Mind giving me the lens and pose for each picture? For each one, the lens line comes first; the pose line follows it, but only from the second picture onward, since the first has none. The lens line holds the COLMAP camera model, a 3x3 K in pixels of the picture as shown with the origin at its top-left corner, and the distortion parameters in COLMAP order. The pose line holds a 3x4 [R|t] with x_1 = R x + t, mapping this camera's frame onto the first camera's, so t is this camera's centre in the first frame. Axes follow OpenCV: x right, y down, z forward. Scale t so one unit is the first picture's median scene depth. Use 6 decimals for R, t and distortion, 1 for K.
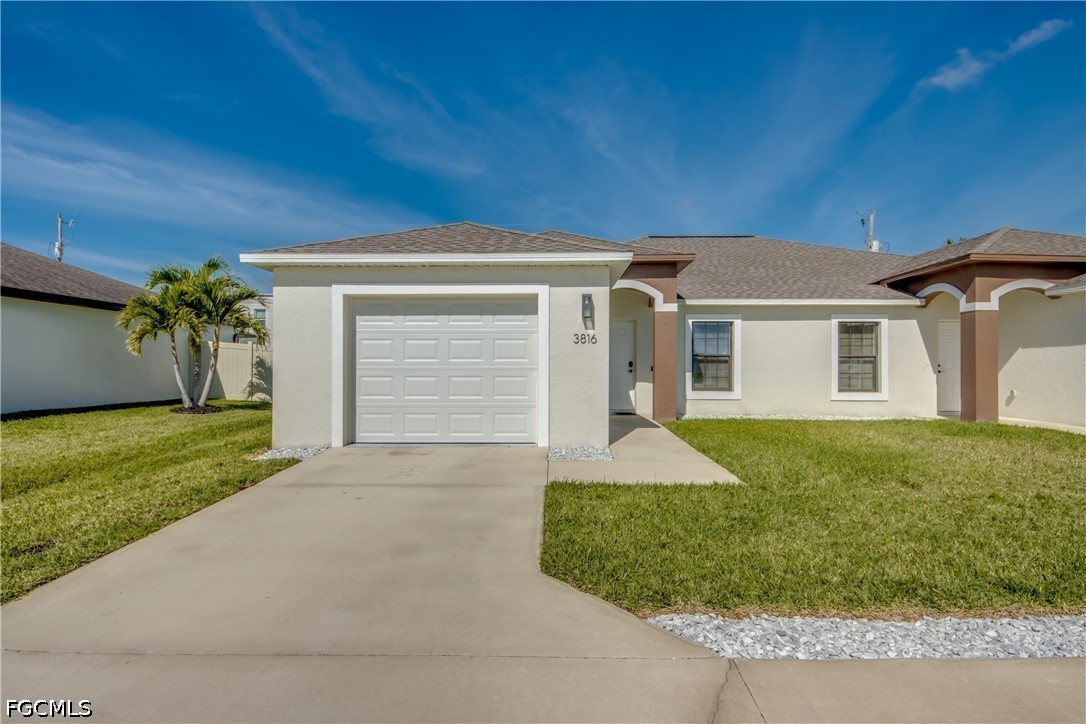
lens RADIAL K [[554.5, 0, 535.2], [0, 554.5, 356.2], [0, 0, 1]] dist [0.005606, 0.001476]
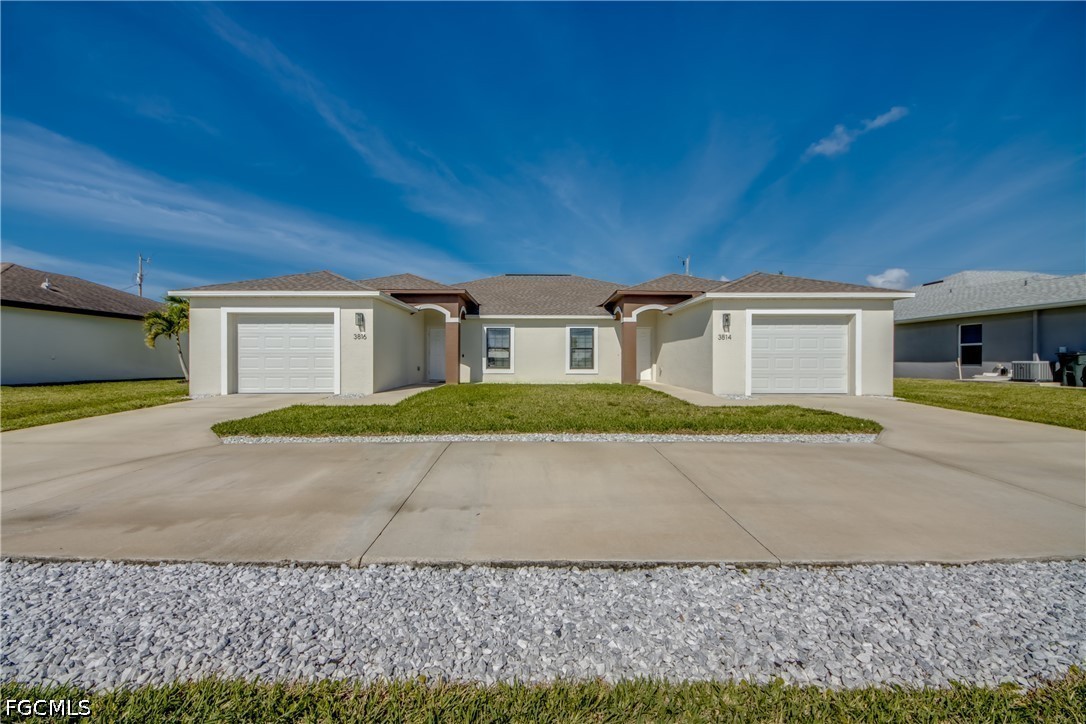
lens RADIAL K [[400.2, 0, 535.4], [0, 400.2, 349.7], [0, 0, 1]] dist [0.005252, -0.000927]
pose [[0.999336, -0.001251, 0.036427, 0.454290], [0.001628, 0.999945, -0.010328, 0.019980], [-0.036412, 0.010380, 0.999283, -0.269529]]
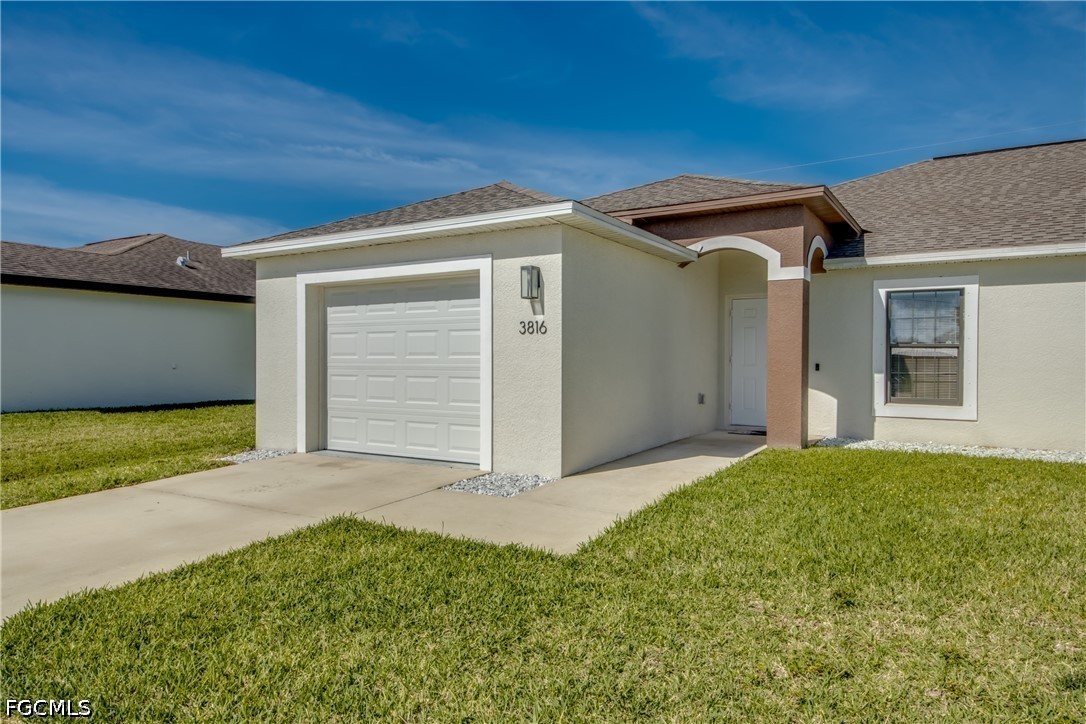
lens RADIAL K [[688.1, 0, 550.6], [0, 688.1, 362.5], [0, 0, 1]] dist [0.022795, 0.006045]
pose [[0.867881, 0.002734, -0.496764, 0.400692], [0.008584, 0.999753, 0.020499, -0.002659], [0.496697, -0.022055, 0.867644, 0.161335]]
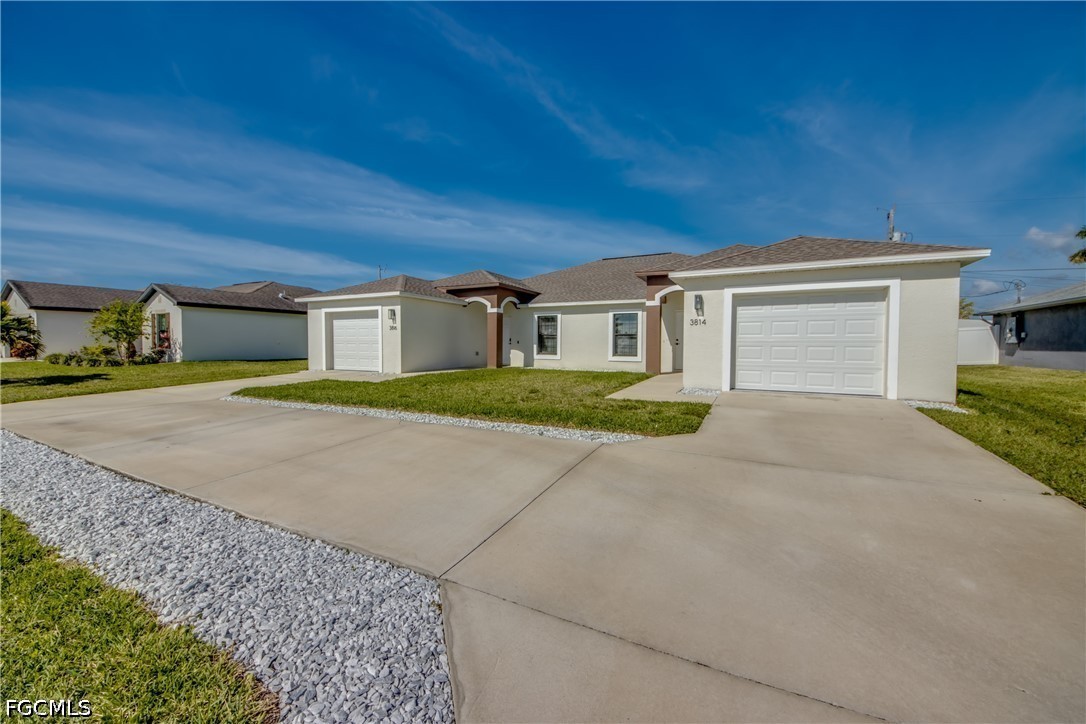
lens RADIAL K [[411.9, 0, 550.8], [0, 411.9, 378.4], [0, 0, 1]] dist [0.023836, -0.000679]
pose [[0.905369, 0.037093, -0.423003, 1.049961], [0.004814, 0.995217, 0.097574, 0.010326], [0.424599, -0.090377, 0.900860, -0.241846]]
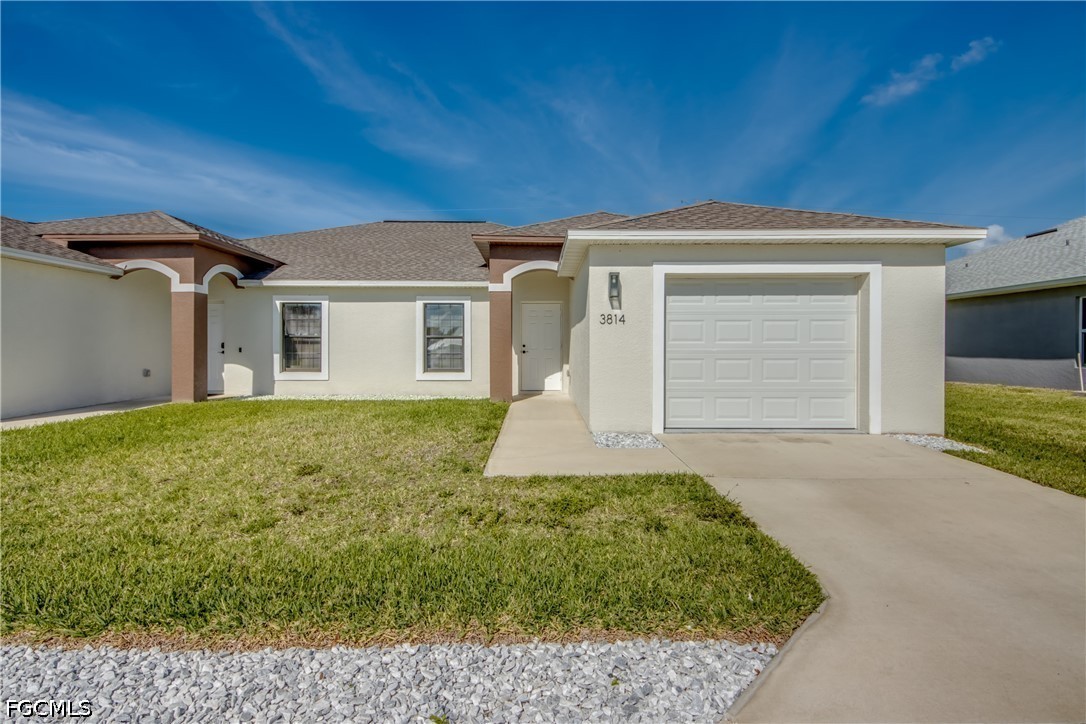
lens RADIAL K [[524.4, 0, 542.1], [0, 524.4, 357.4], [0, 0, 1]] dist [0.005516, -0.008210]
pose [[0.999553, -0.002744, 0.029778, 0.849030], [0.001663, 0.999341, 0.036271, 0.002885], [-0.029858, -0.036206, 0.998898, 0.044719]]
